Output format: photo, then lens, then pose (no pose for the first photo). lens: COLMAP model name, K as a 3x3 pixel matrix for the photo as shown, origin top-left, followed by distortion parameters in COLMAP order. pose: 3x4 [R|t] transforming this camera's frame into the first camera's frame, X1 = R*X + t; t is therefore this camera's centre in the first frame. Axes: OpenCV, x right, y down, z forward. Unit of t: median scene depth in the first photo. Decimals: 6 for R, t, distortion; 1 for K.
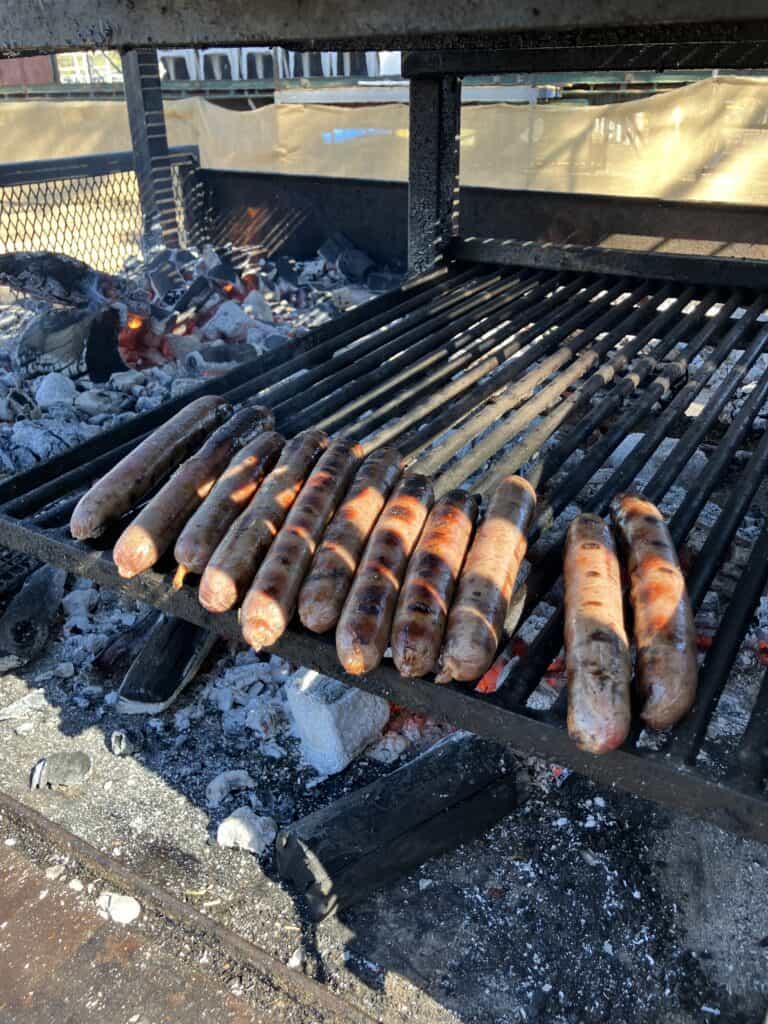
lens RADIAL K [[834.9, 0, 384.0], [0, 834.9, 512.0], [0, 0, 1]] dist [0.073478, -0.095032]
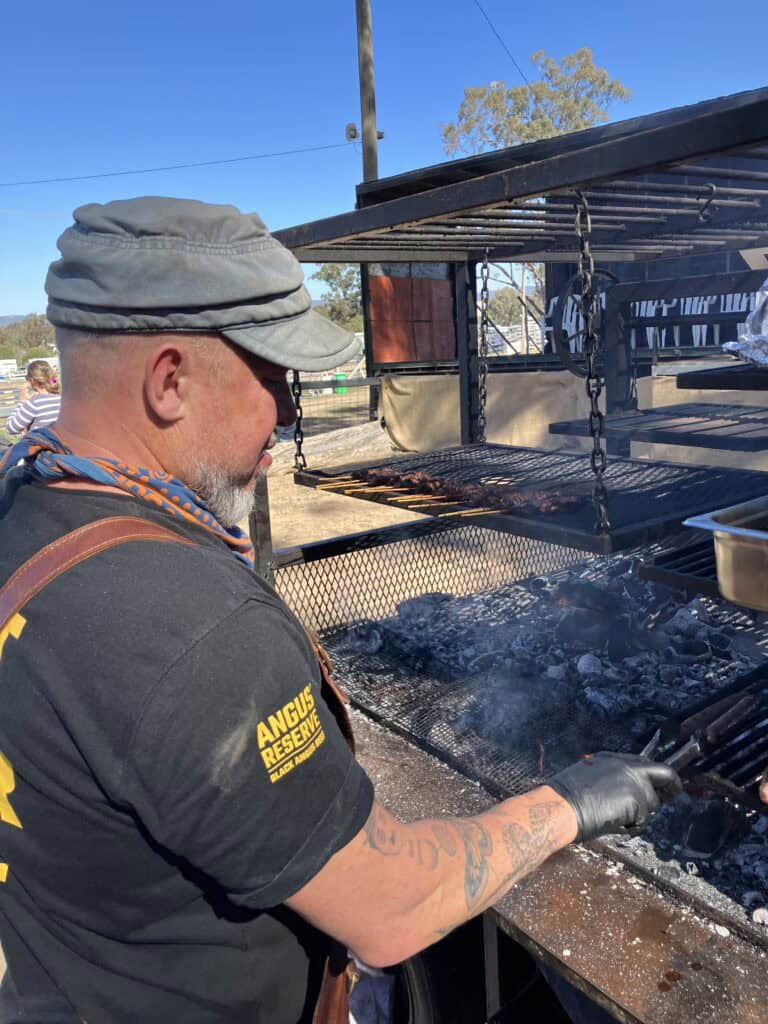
lens RADIAL K [[830.5, 0, 384.0], [0, 830.5, 512.0], [0, 0, 1]] dist [-0.000525, -0.002587]
pose [[0.919164, 0.045412, -0.391248, -0.130075], [-0.145724, 0.962054, -0.230687, 0.005034], [0.365926, 0.269053, 0.890903, -0.708852]]
